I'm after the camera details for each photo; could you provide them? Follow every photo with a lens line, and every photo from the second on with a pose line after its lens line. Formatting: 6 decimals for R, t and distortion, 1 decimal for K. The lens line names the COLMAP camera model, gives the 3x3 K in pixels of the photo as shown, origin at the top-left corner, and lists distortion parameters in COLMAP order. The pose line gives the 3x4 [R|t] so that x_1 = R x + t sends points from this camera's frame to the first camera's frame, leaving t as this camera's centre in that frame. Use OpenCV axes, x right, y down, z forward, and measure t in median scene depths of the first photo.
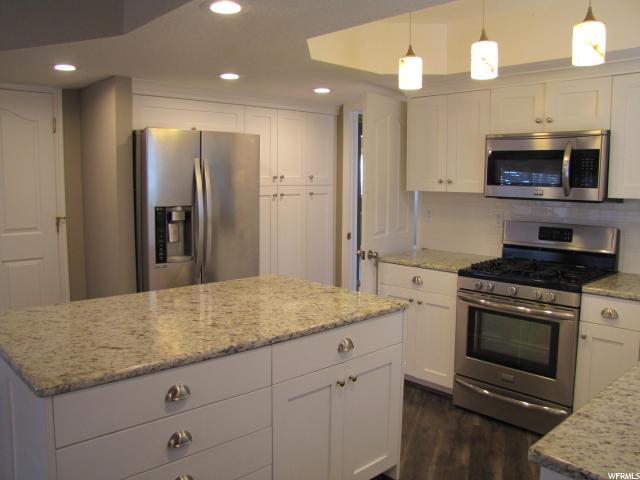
lens RADIAL K [[527.9, 0, 313.6], [0, 527.9, 239.4], [0, 0, 1]] dist [-0.146092, 0.085758]
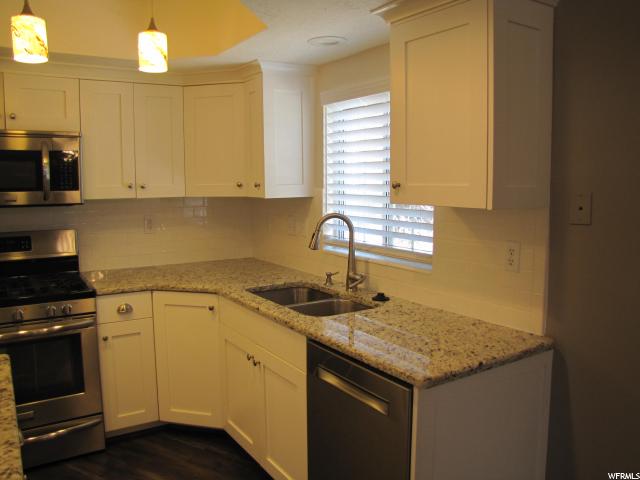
lens RADIAL K [[527.9, 0, 318.8], [0, 527.9, 235.4], [0, 0, 1]] dist [-0.146092, 0.085758]
pose [[0.179023, -0.108693, 0.977822, -0.335225], [0.121434, 0.988720, 0.087672, -0.043689], [-0.976322, 0.103046, 0.190203, 0.353091]]
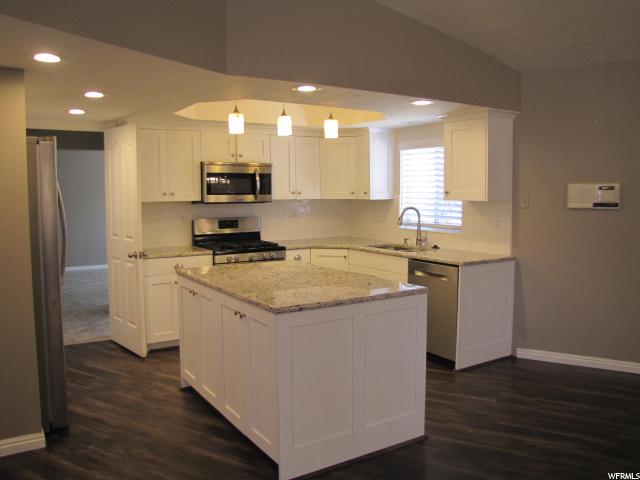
lens RADIAL K [[527.9, 0, 319.5], [0, 527.9, 238.2], [0, 0, 1]] dist [-0.146092, 0.085758]
pose [[0.188139, -0.092197, 0.977805, -1.269530], [0.120490, 0.990230, 0.070185, -0.055930], [-0.974724, 0.104611, 0.197409, 0.456204]]
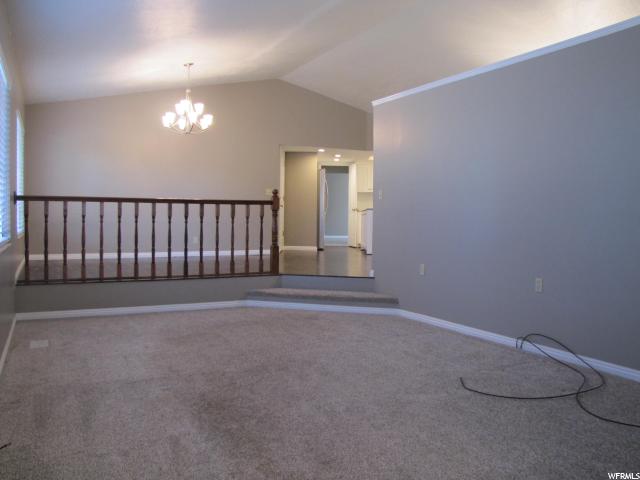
lens RADIAL K [[527.9, 0, 320.0], [0, 527.9, 239.8], [0, 0, 1]] dist [-0.146092, 0.085758]
pose [[0.686249, -0.018451, 0.727133, -3.080446], [0.072596, 0.996424, -0.043230, 0.406952], [-0.723735, 0.082454, 0.685134, -1.306004]]
